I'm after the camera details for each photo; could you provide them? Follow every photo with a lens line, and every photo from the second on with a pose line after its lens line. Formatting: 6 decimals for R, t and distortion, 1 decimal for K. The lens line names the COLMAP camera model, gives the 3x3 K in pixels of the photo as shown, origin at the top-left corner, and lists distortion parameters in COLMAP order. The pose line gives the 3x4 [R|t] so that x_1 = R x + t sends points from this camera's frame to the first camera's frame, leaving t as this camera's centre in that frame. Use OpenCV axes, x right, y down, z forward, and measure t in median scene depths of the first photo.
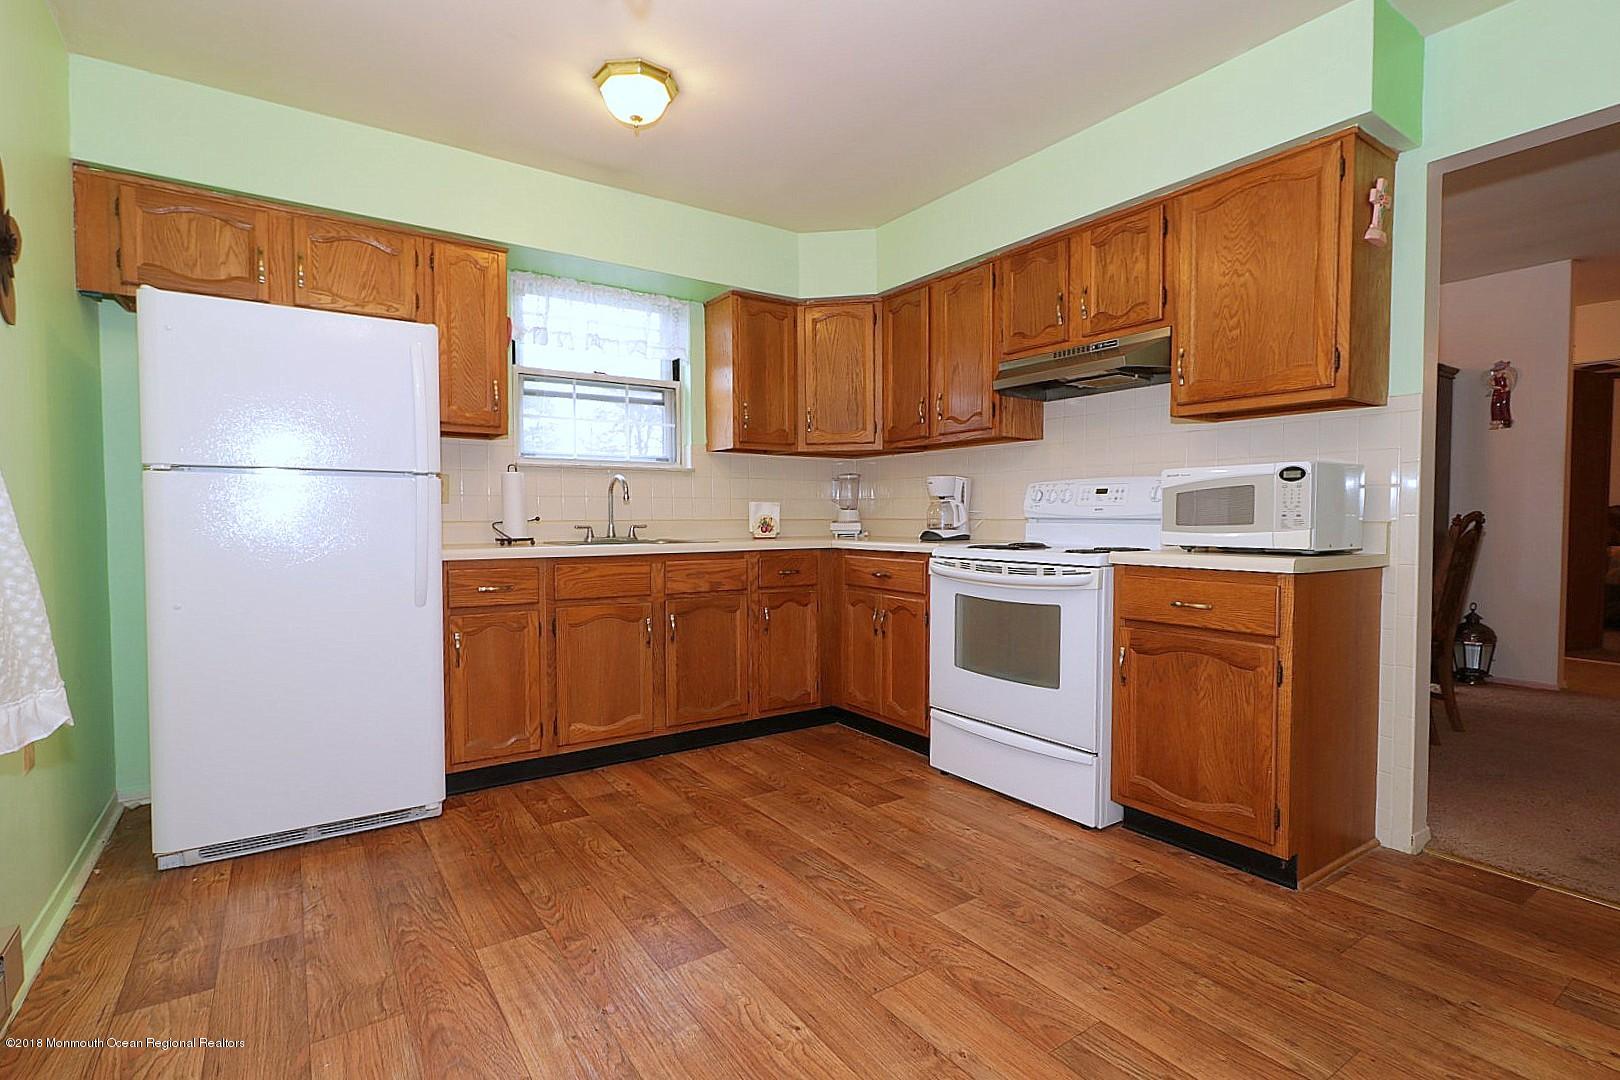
lens RADIAL K [[766.1, 0, 810.0], [0, 766.1, 540.0], [0, 0, 1]] dist [0.001701, 0.000163]
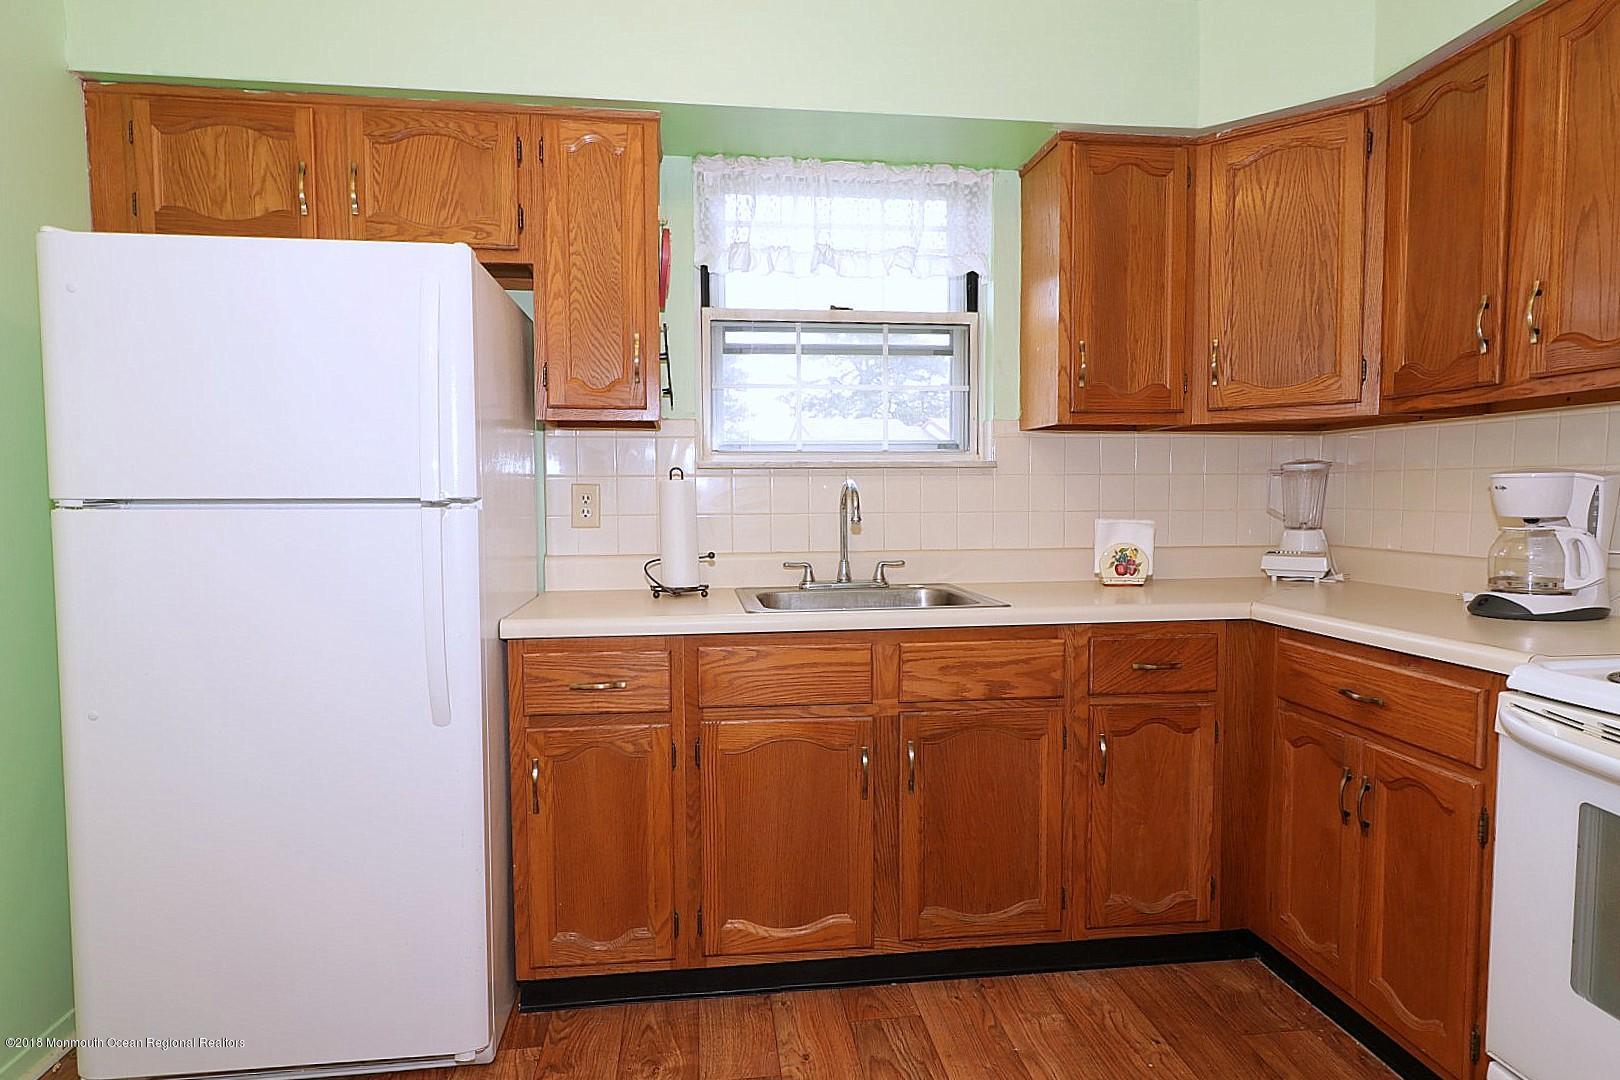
lens RADIAL K [[917.5, 0, 810.4], [0, 917.5, 545.3], [0, 0, 1]] dist [0.001857, 0.000071]
pose [[0.889905, 0.024237, -0.455501, 0.047606], [-0.011661, 0.999470, 0.030400, -0.056858], [0.455996, -0.021741, 0.889716, 0.368998]]
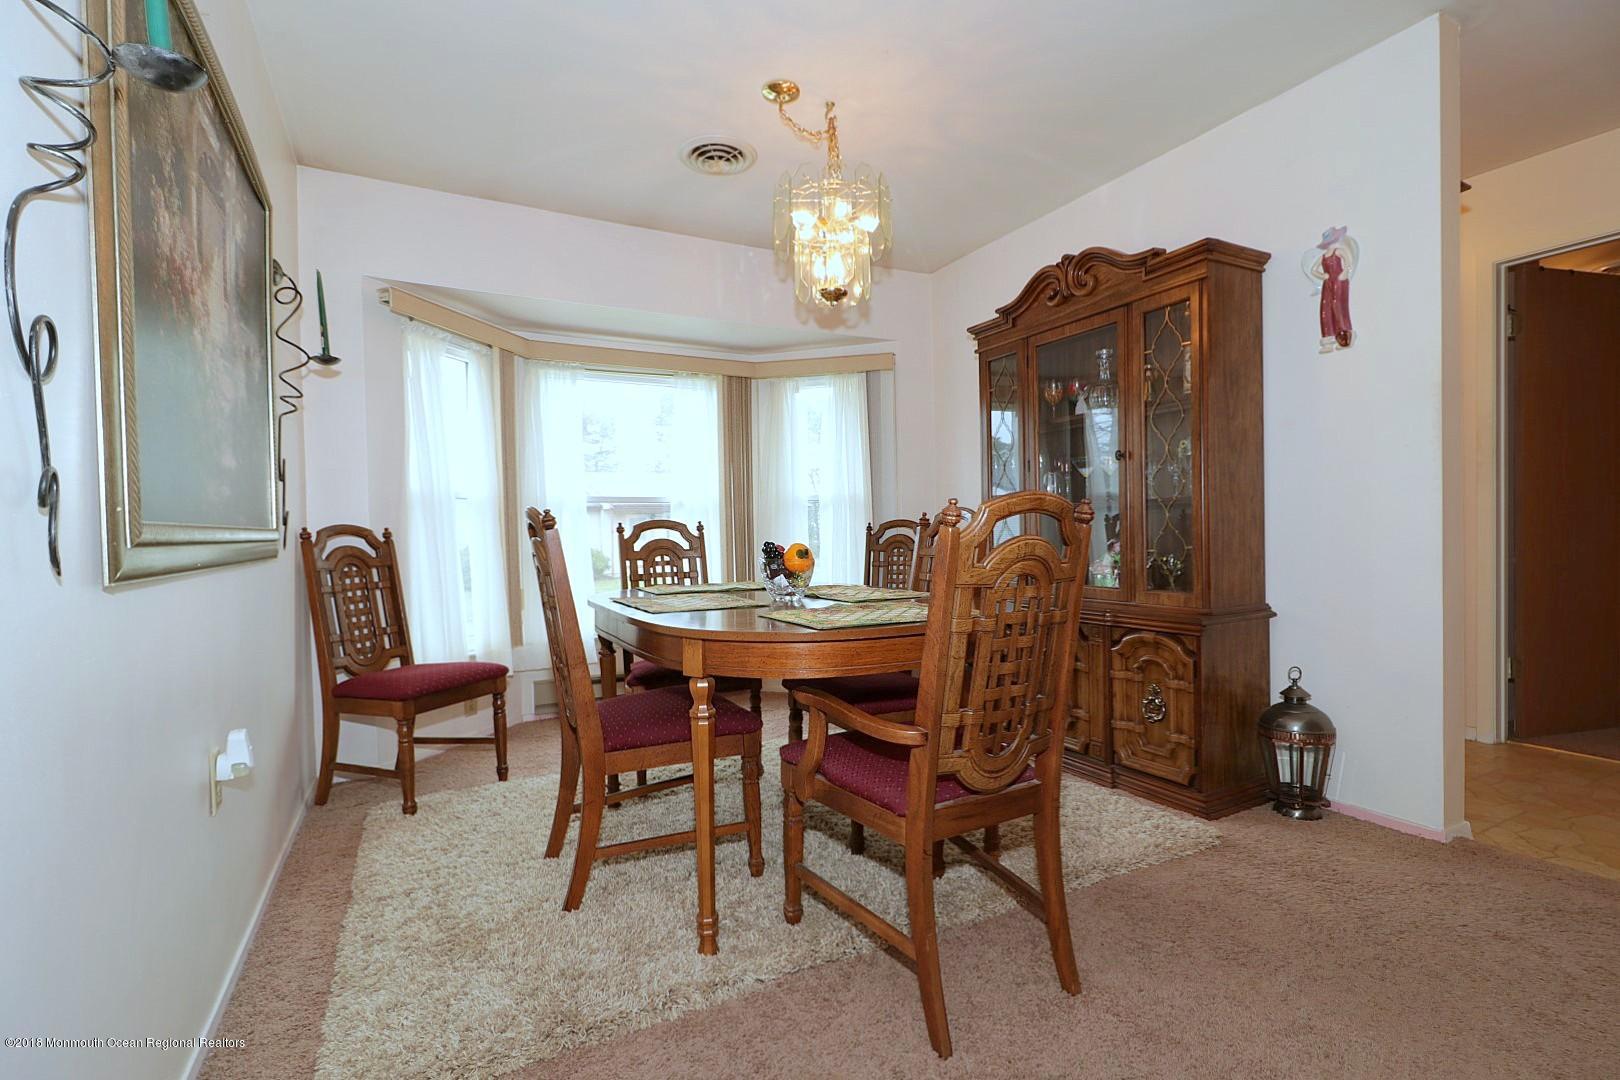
lens RADIAL K [[740.4, 0, 809.1], [0, 740.4, 542.2], [0, 0, 1]] dist [0.001785, -0.000143]
pose [[0.991492, -0.015410, -0.129253, 0.793176], [0.013065, 0.999735, -0.018969, -0.003978], [0.129511, 0.017119, 0.991430, 0.572412]]
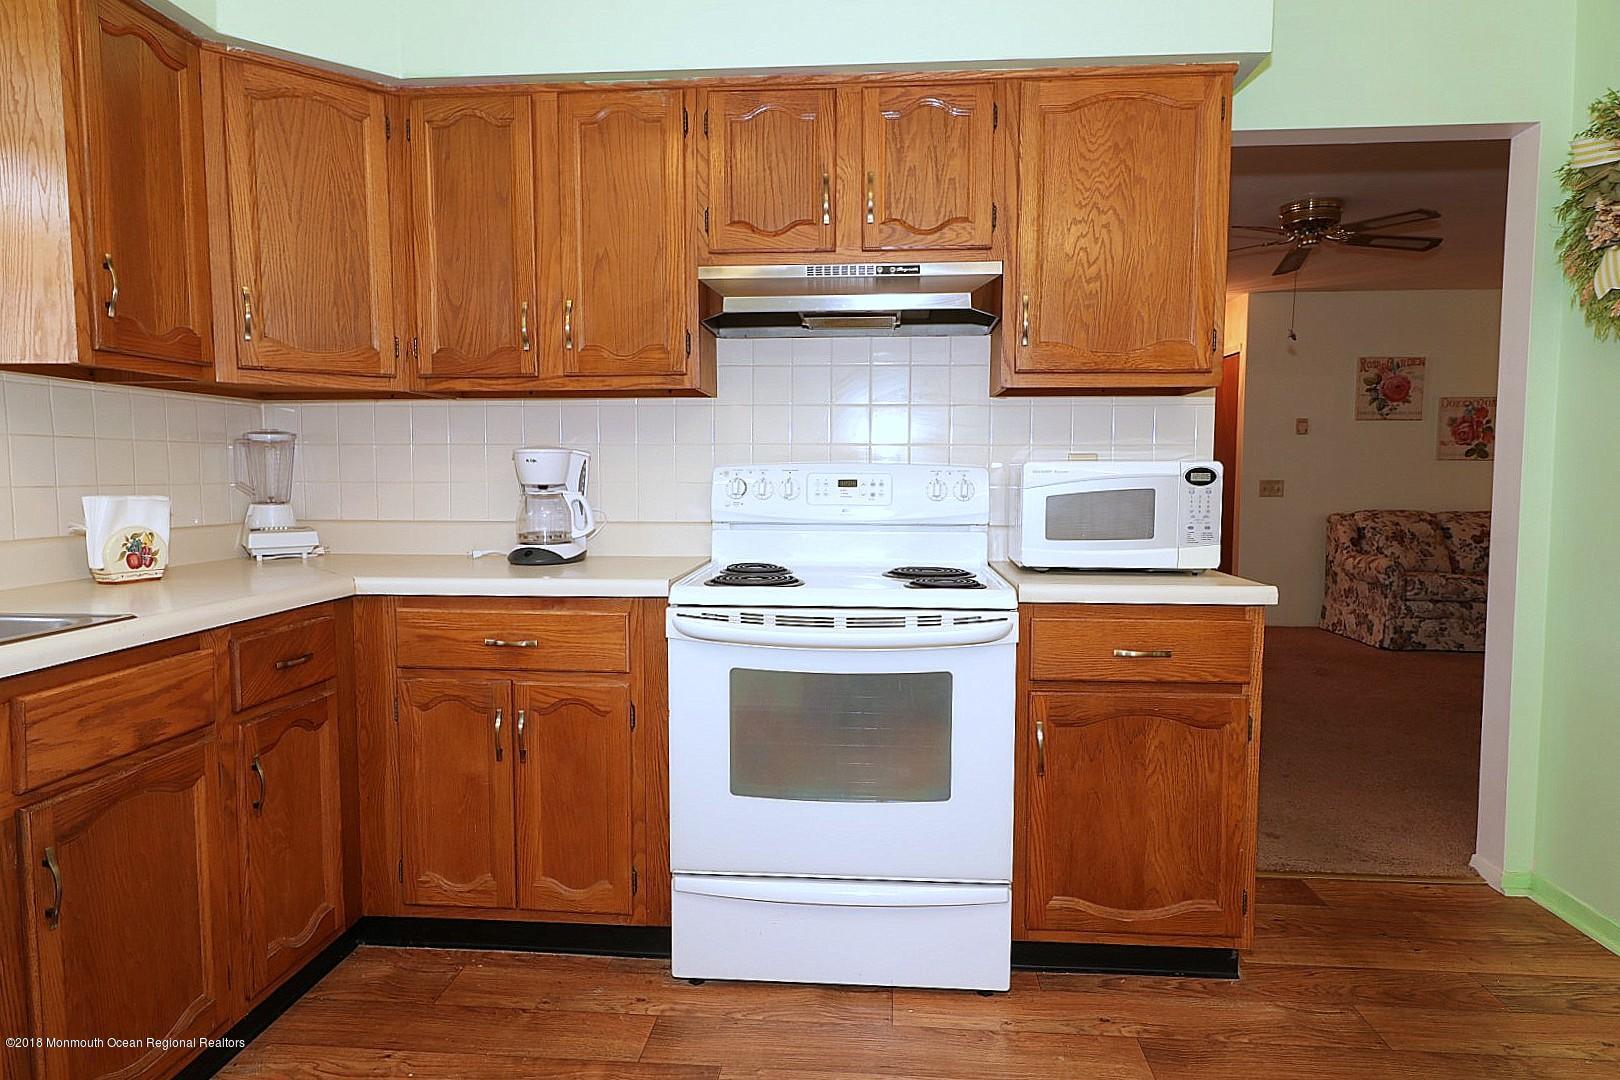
lens RADIAL K [[963.1, 0, 811.8], [0, 963.1, 543.5], [0, 0, 1]] dist [0.002713, 0.000510]
pose [[0.631048, -0.055010, 0.773791, -0.276165], [0.022166, 0.998354, 0.052898, -0.050897], [-0.775427, -0.016230, 0.631228, 0.436646]]
